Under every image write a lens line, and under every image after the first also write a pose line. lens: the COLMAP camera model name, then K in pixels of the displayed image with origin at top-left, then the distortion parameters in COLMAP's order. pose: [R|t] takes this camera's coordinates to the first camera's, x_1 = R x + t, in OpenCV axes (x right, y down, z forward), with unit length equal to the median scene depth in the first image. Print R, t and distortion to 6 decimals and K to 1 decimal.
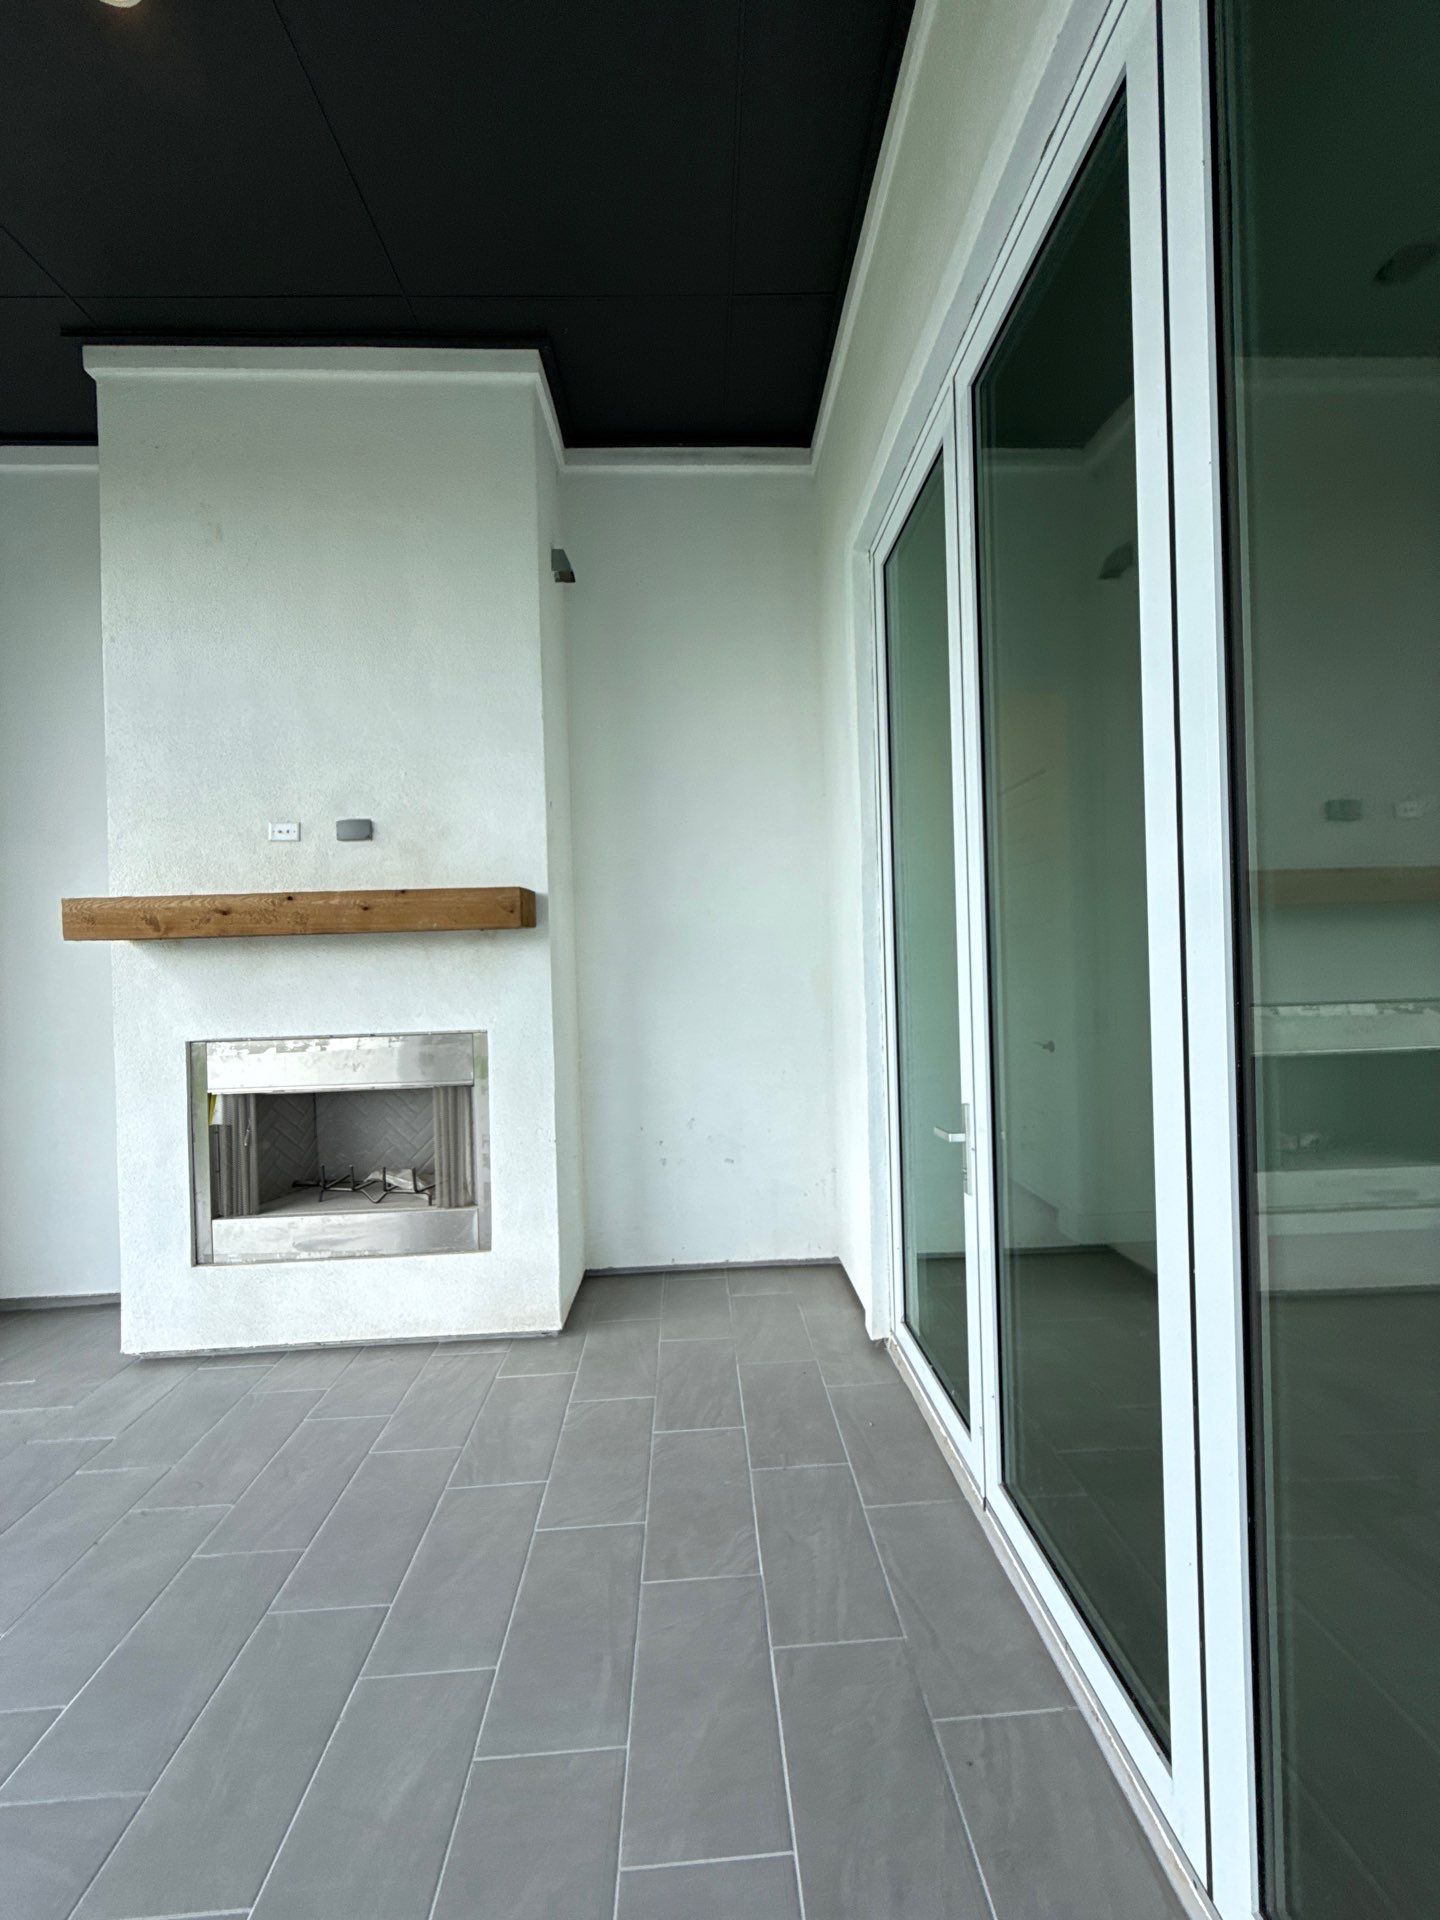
lens RADIAL K [[771.7, 0, 720.0], [0, 771.7, 962.8], [0, 0, 1]] dist [-0.002183, 0.000287]
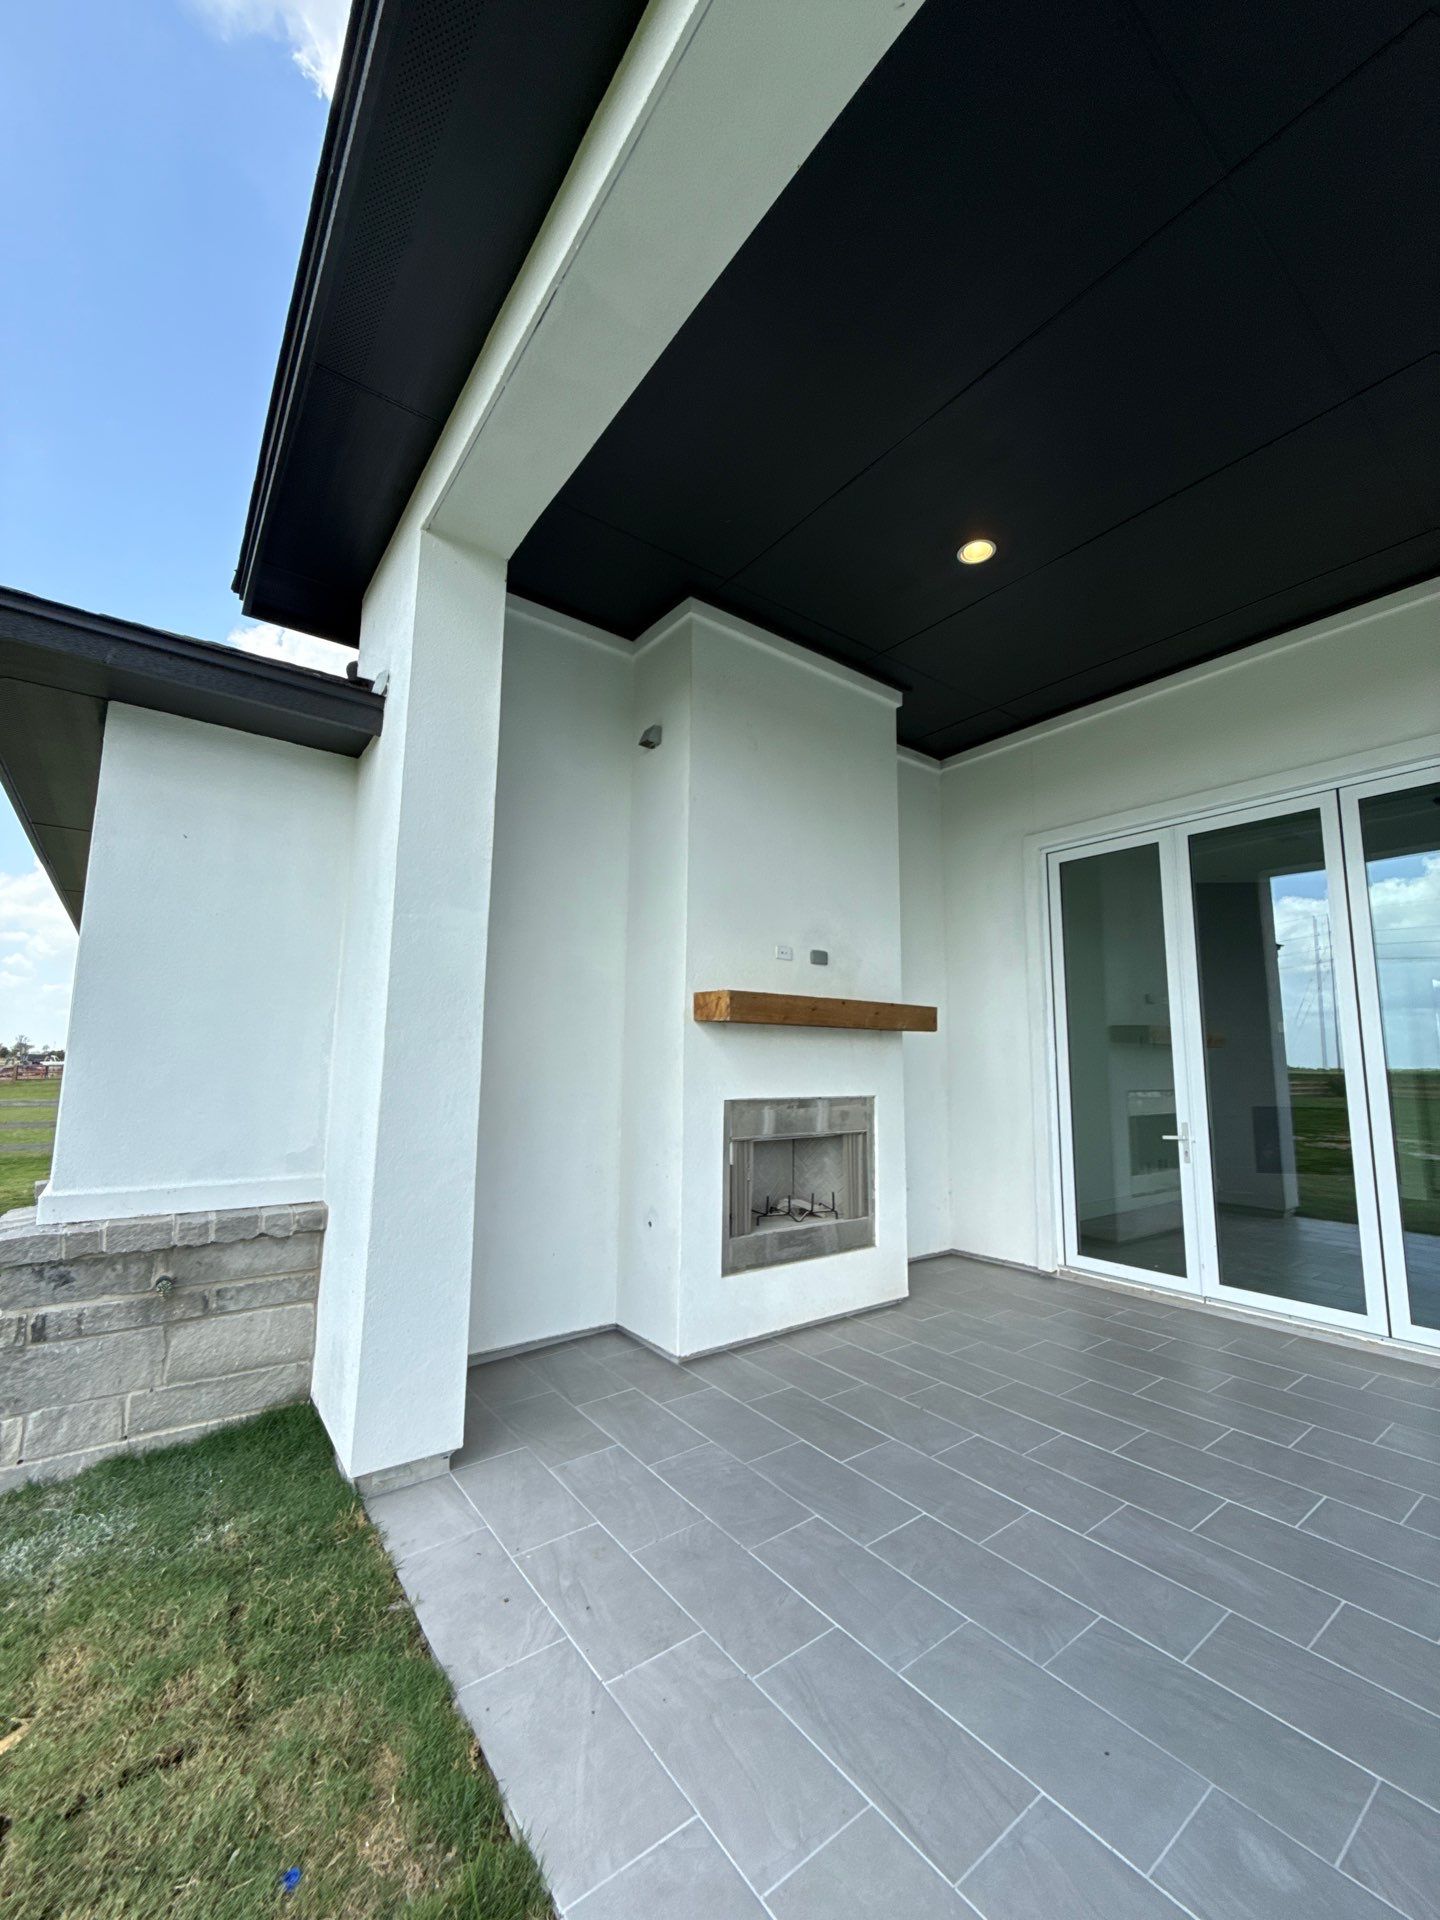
lens RADIAL K [[771.7, 0, 721.2], [0, 771.7, 962.8], [0, 0, 1]] dist [-0.002183, 0.000287]
pose [[0.826467, 0.111593, 0.551815, -1.442114], [-0.032722, 0.988023, -0.150798, 0.068284], [-0.562034, 0.106573, 0.820219, -0.113092]]
